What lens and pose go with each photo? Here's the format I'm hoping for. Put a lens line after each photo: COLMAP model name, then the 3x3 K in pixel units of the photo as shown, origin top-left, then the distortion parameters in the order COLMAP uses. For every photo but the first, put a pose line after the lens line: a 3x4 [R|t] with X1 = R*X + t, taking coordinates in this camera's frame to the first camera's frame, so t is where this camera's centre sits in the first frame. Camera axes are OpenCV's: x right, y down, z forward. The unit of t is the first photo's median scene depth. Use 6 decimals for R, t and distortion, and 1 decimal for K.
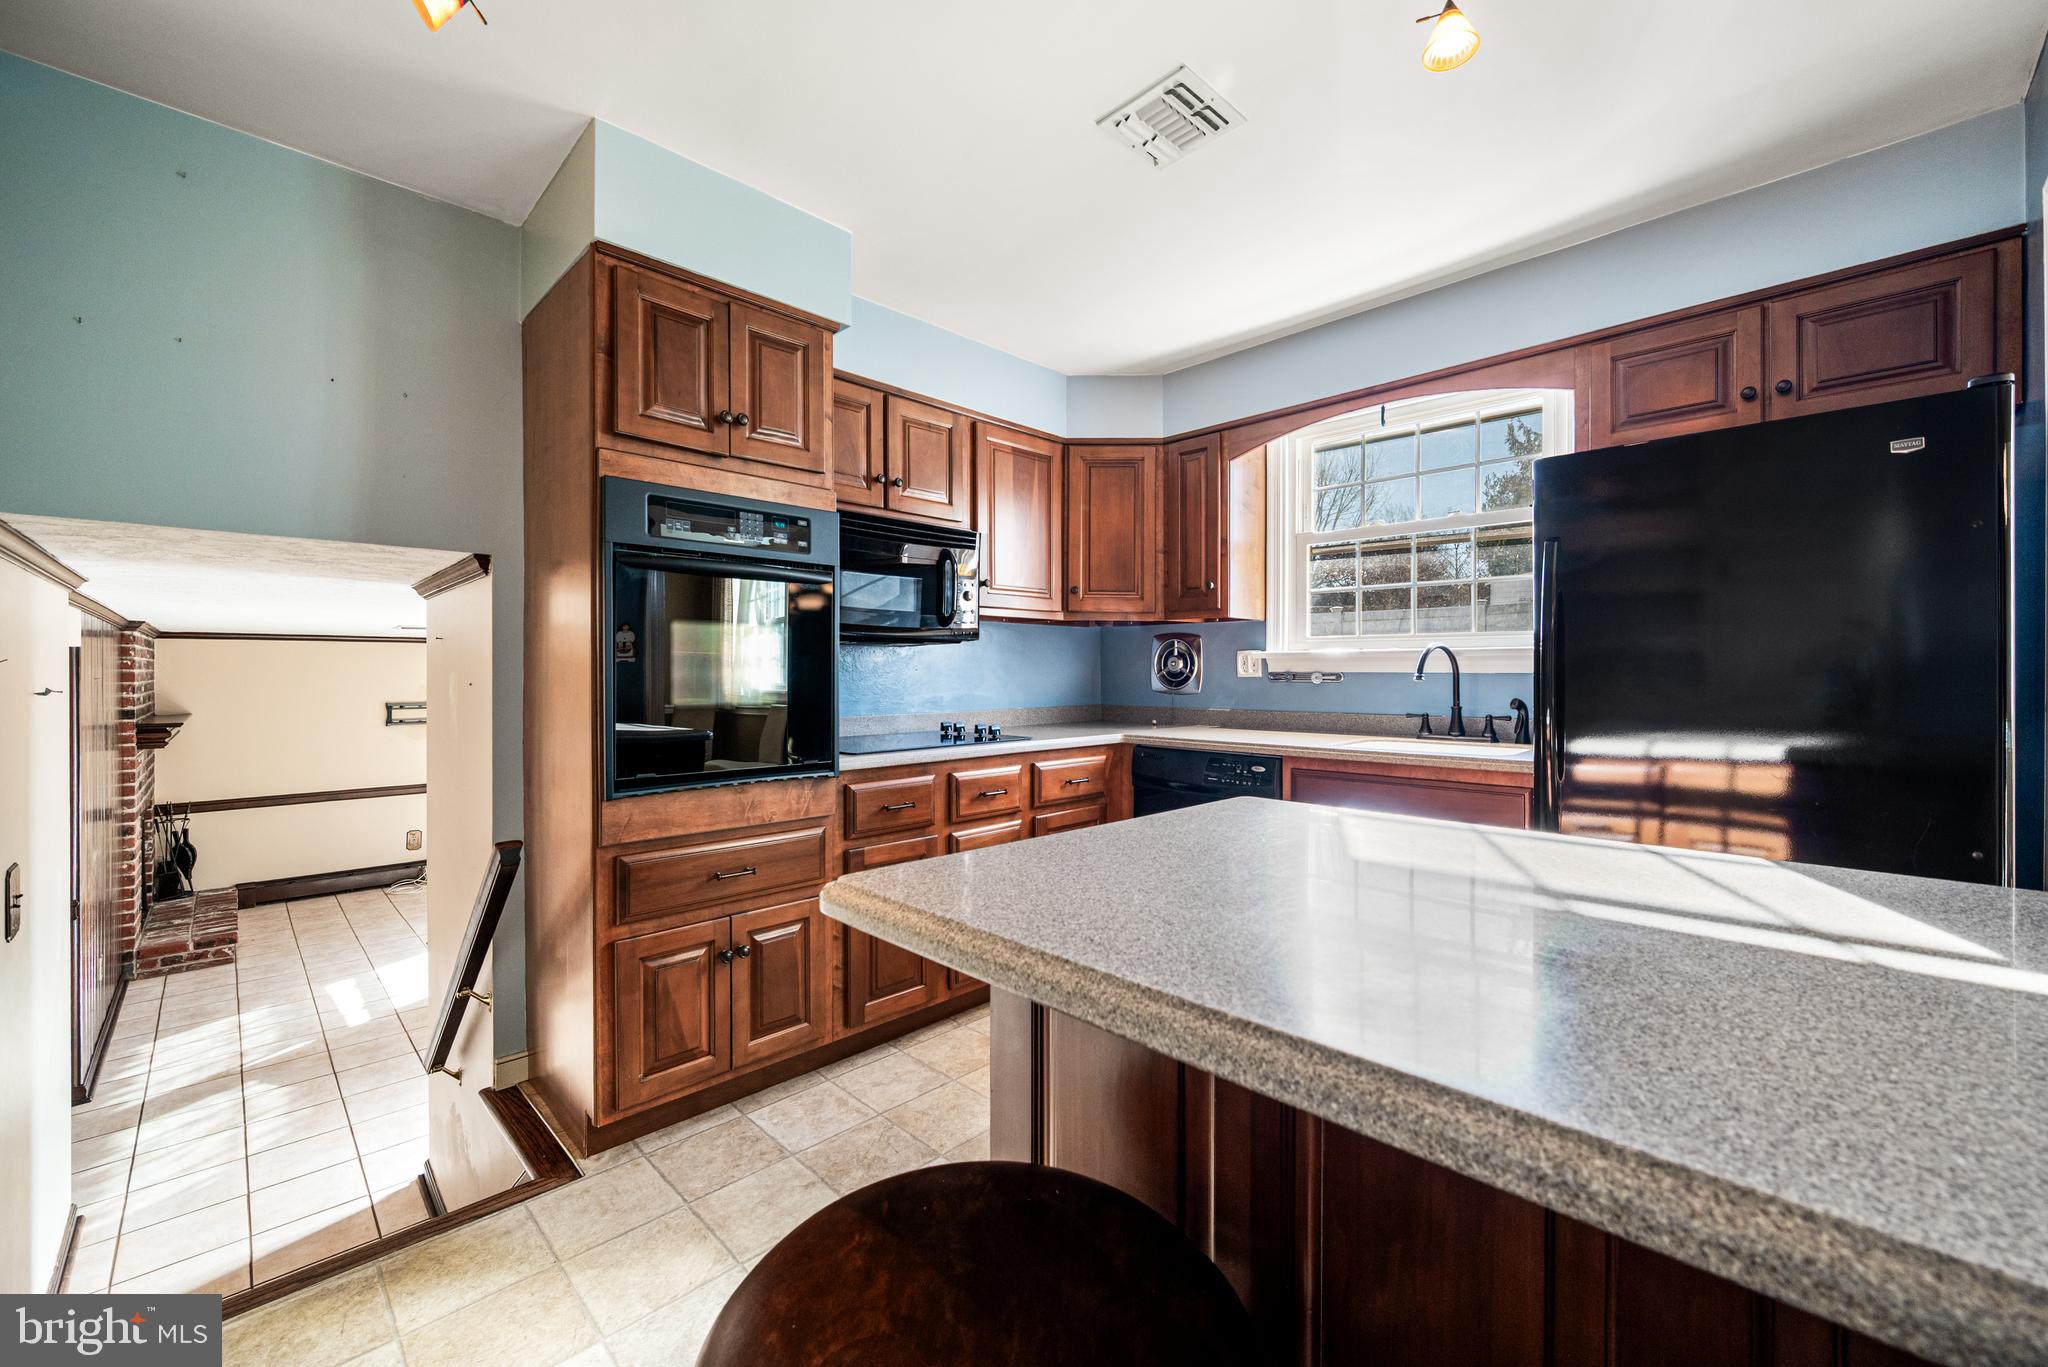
lens RADIAL K [[809.0, 0, 1024.3], [0, 809.0, 670.7], [0, 0, 1]] dist [-0.002208, -0.000054]
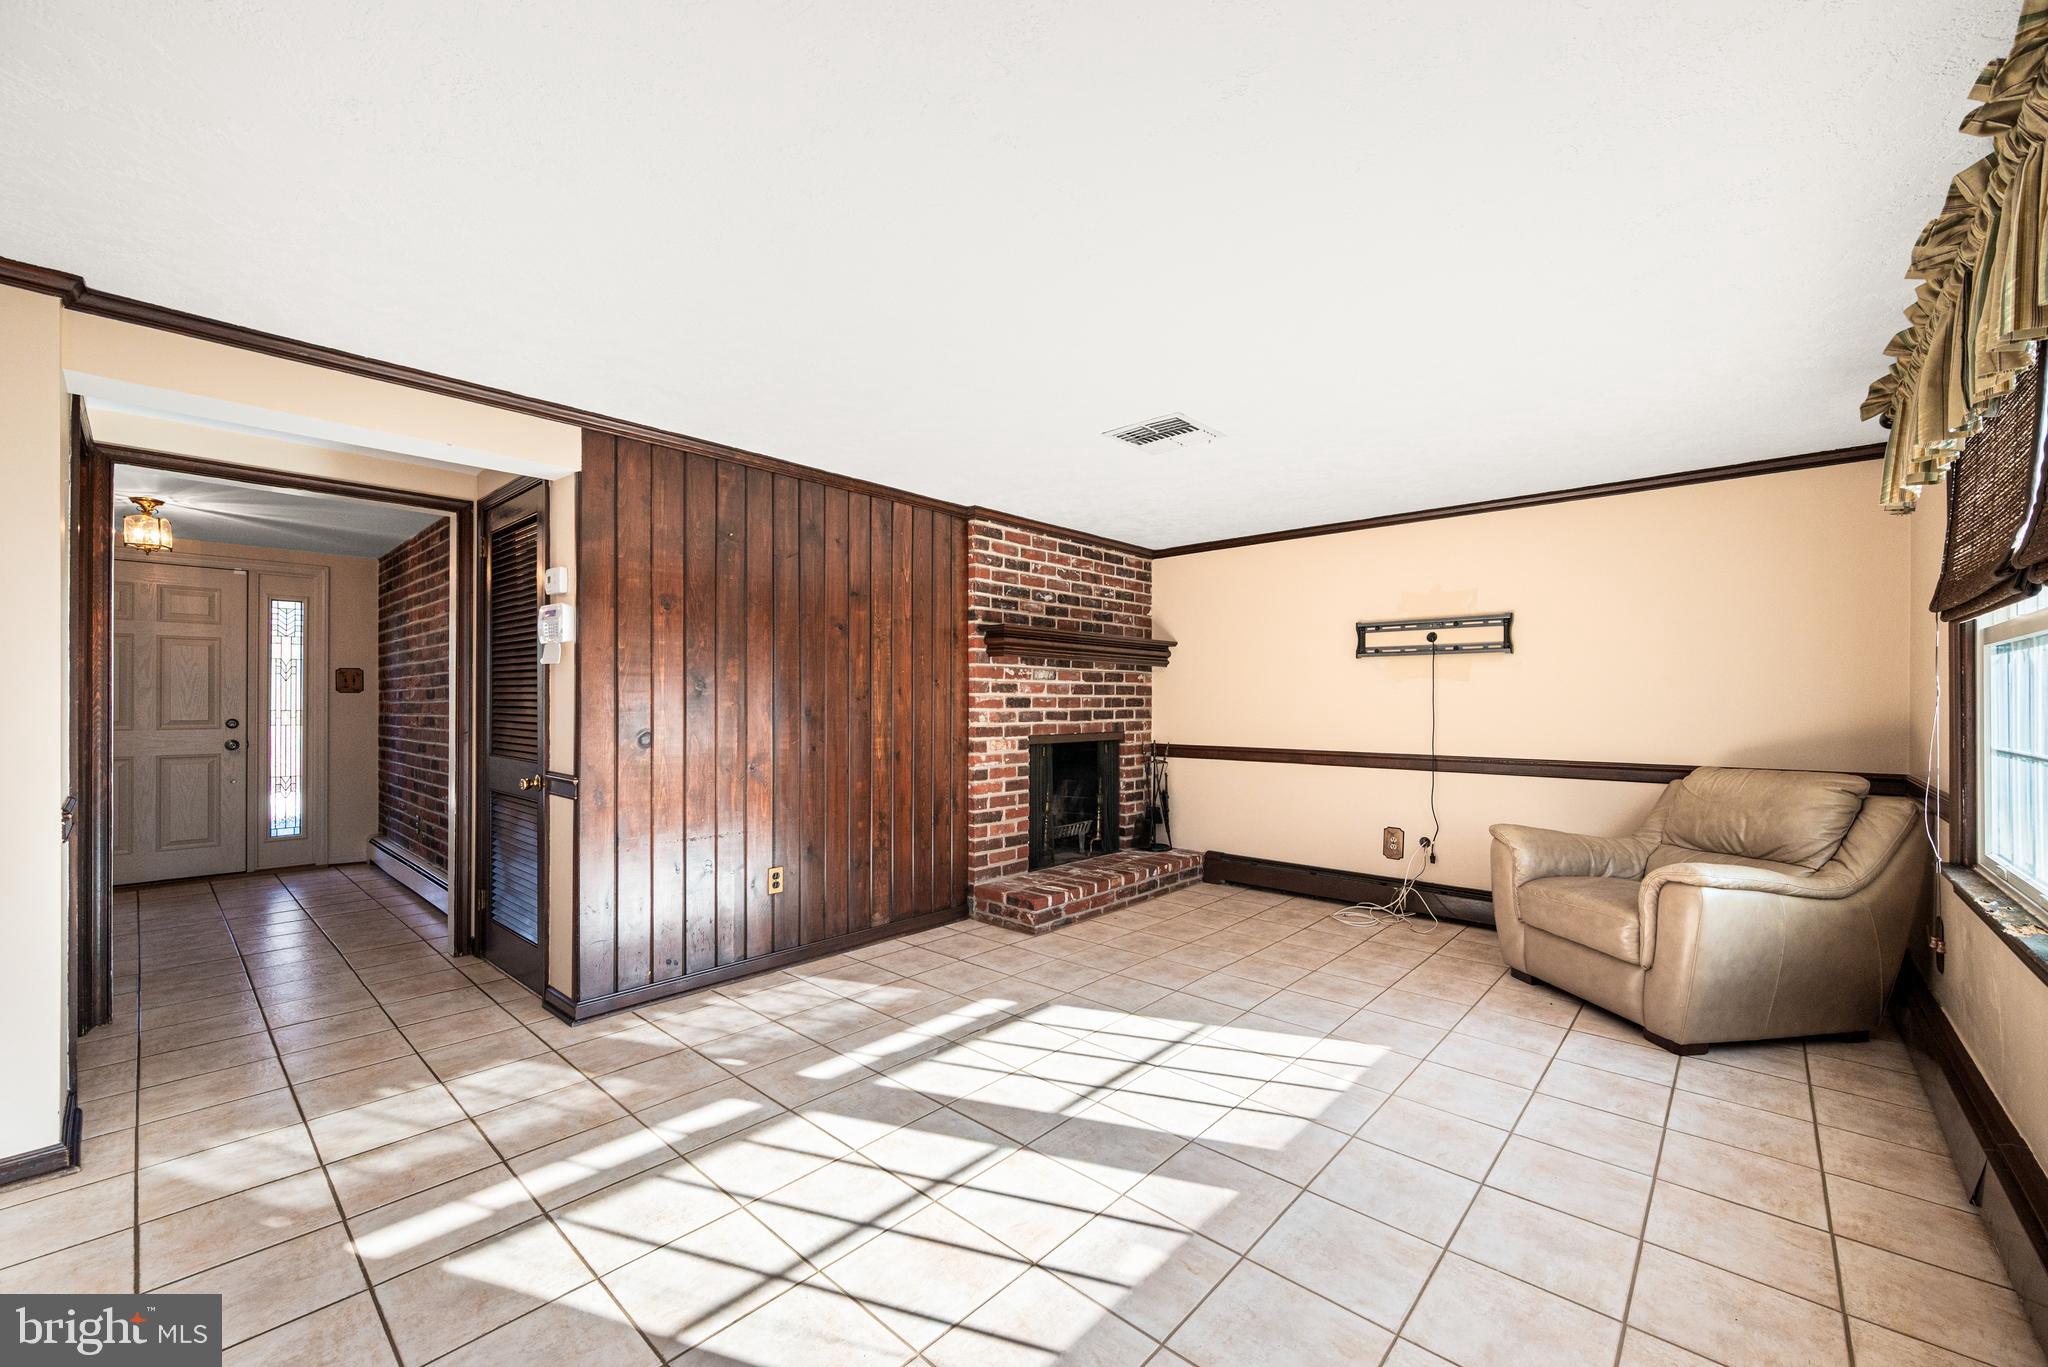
lens RADIAL K [[809.0, 0, 1033.5], [0, 809.0, 699.1], [0, 0, 1]] dist [-0.002208, -0.000054]
pose [[0.052862, -0.000798, -0.998602, -0.168544], [0.003831, 0.999992, -0.000596, 0.109917], [0.998594, -0.003794, 0.052864, 0.768219]]
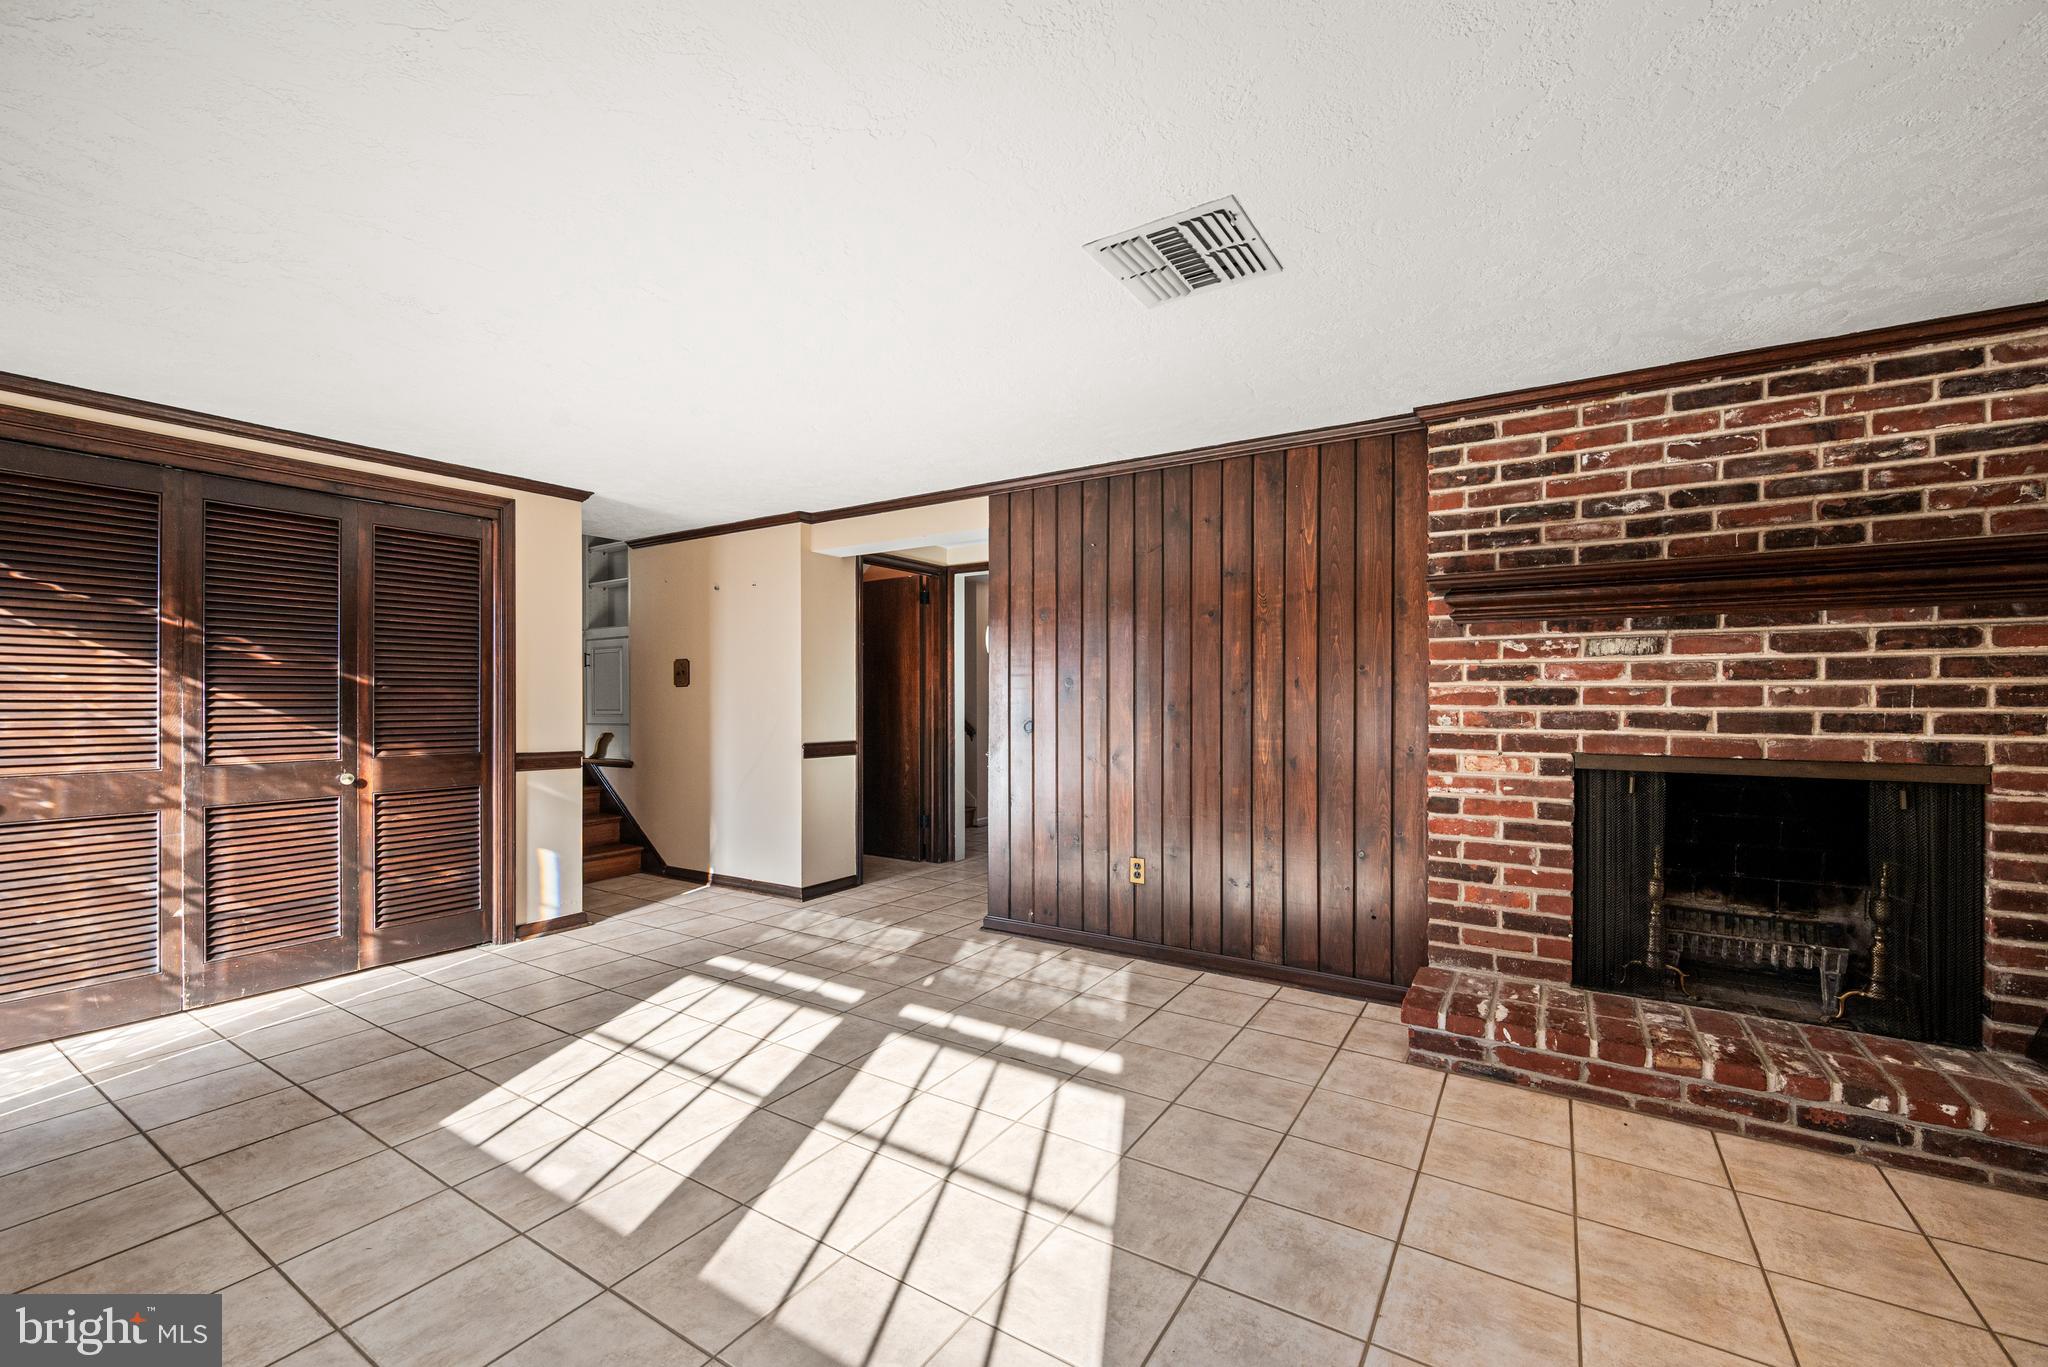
lens RADIAL K [[809.0, 0, 1056.9], [0, 809.0, 699.0], [0, 0, 1]] dist [-0.002208, -0.000054]
pose [[-0.970480, 0.004018, -0.241150, -0.526372], [0.004673, 0.999987, -0.002146, 0.113433], [0.241138, -0.003209, -0.970486, 1.144235]]
